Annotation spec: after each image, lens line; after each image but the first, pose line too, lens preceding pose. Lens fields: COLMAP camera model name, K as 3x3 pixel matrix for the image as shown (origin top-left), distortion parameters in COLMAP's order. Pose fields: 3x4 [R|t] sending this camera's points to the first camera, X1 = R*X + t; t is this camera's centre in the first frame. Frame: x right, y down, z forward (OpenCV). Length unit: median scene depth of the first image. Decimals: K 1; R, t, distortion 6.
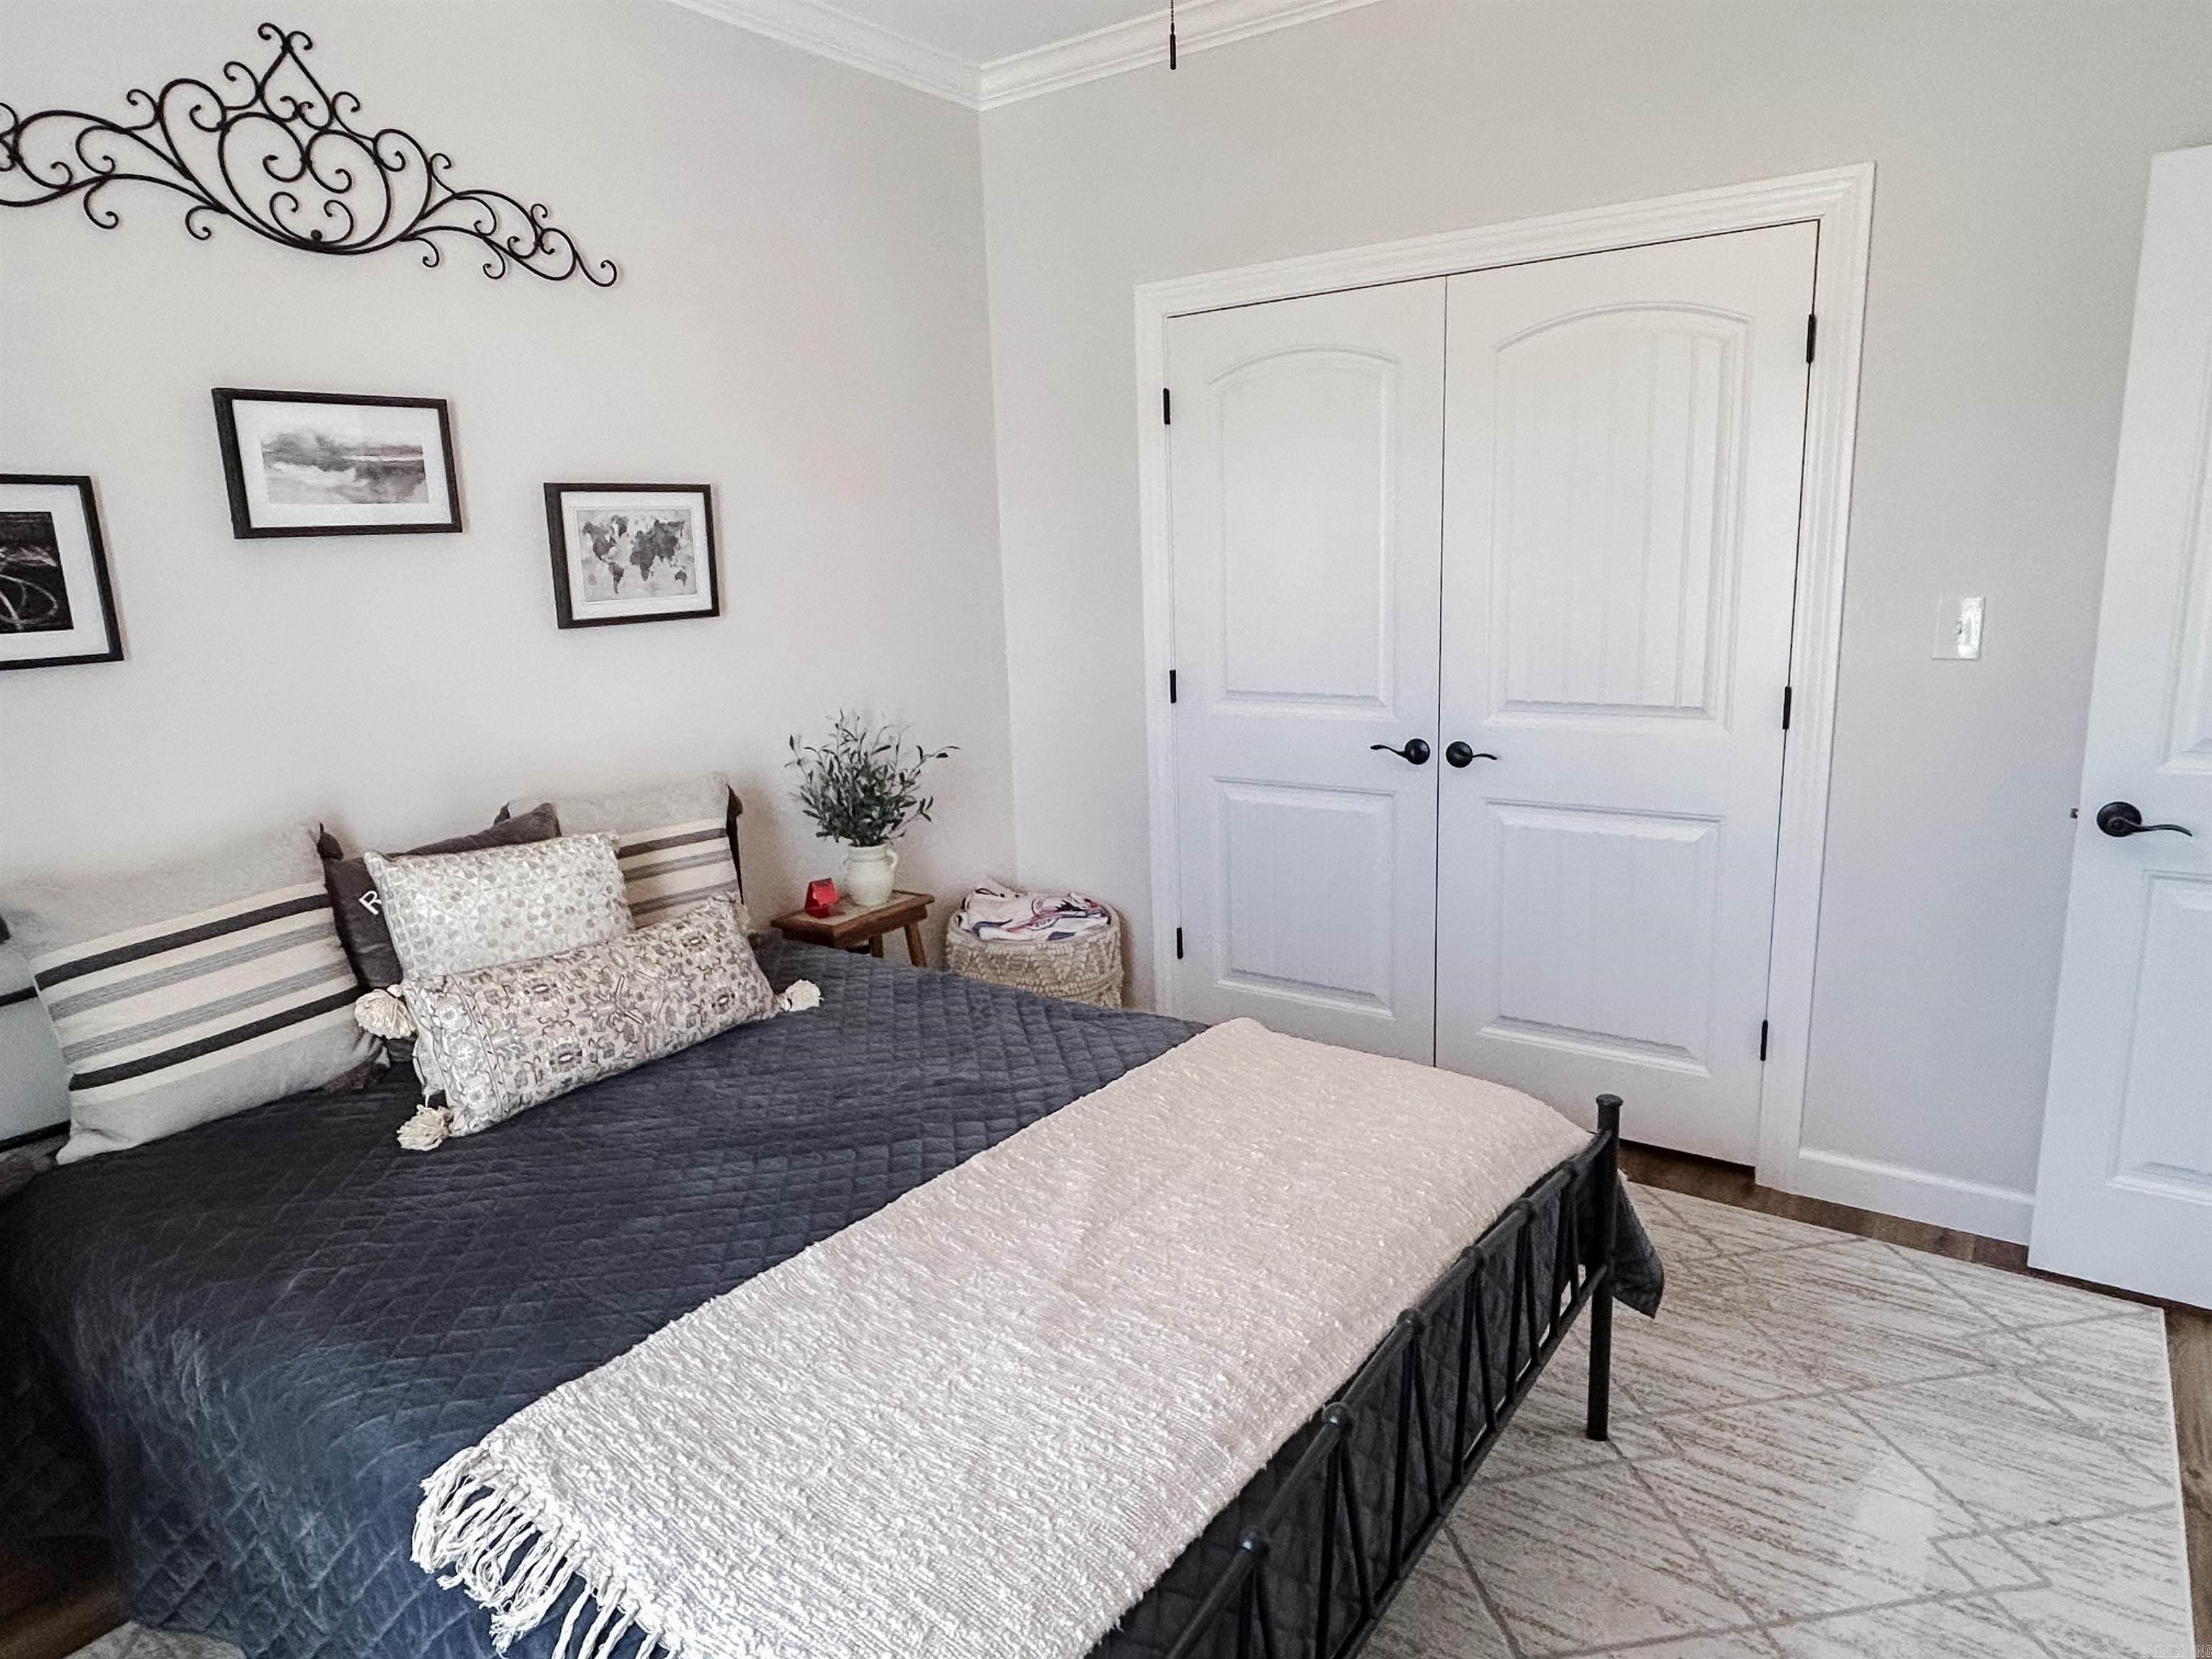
lens RADIAL K [[1319.1, 0, 1106.0], [0, 1319.1, 829.5], [0, 0, 1]] dist [-0.048661, 0.016669]
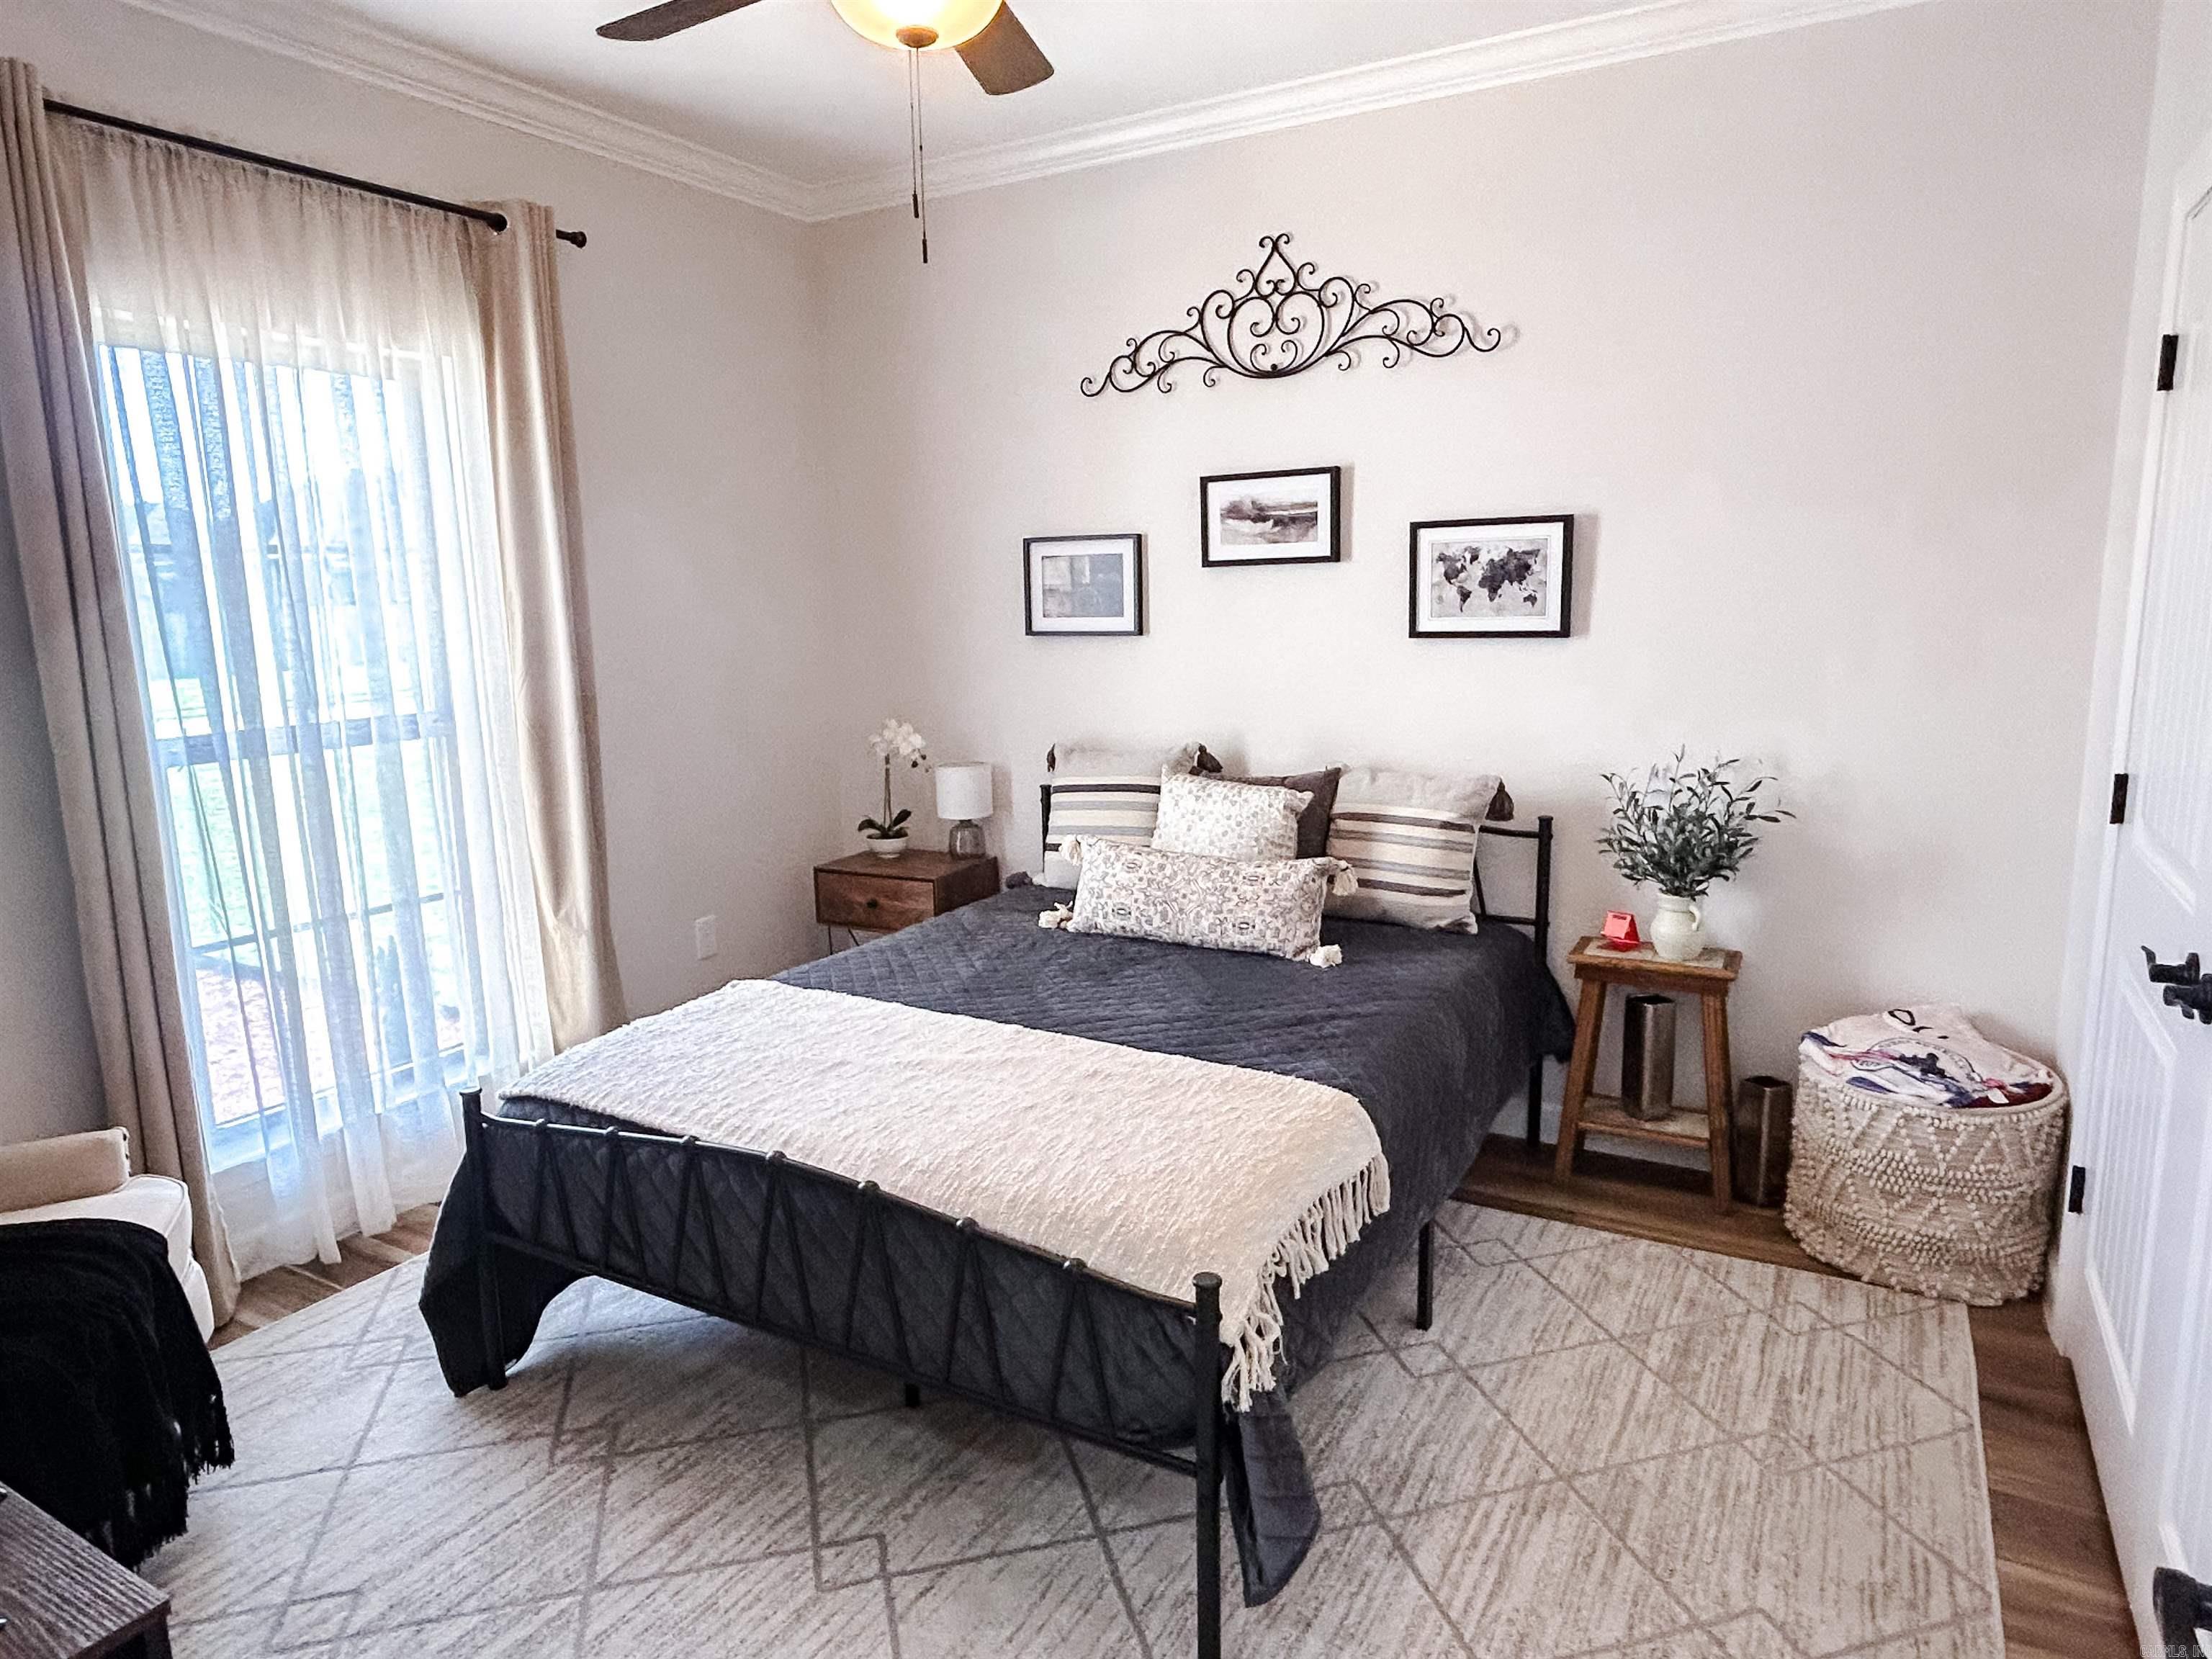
lens RADIAL K [[1319.1, 0, 1106.0], [0, 1319.1, 829.5], [0, 0, 1]] dist [-0.048661, 0.016669]
pose [[0.094772, 0.208346, -0.973453, 0.935275], [-0.189044, 0.963827, 0.187881, -0.179802], [0.977385, 0.166219, 0.130730, 0.661839]]
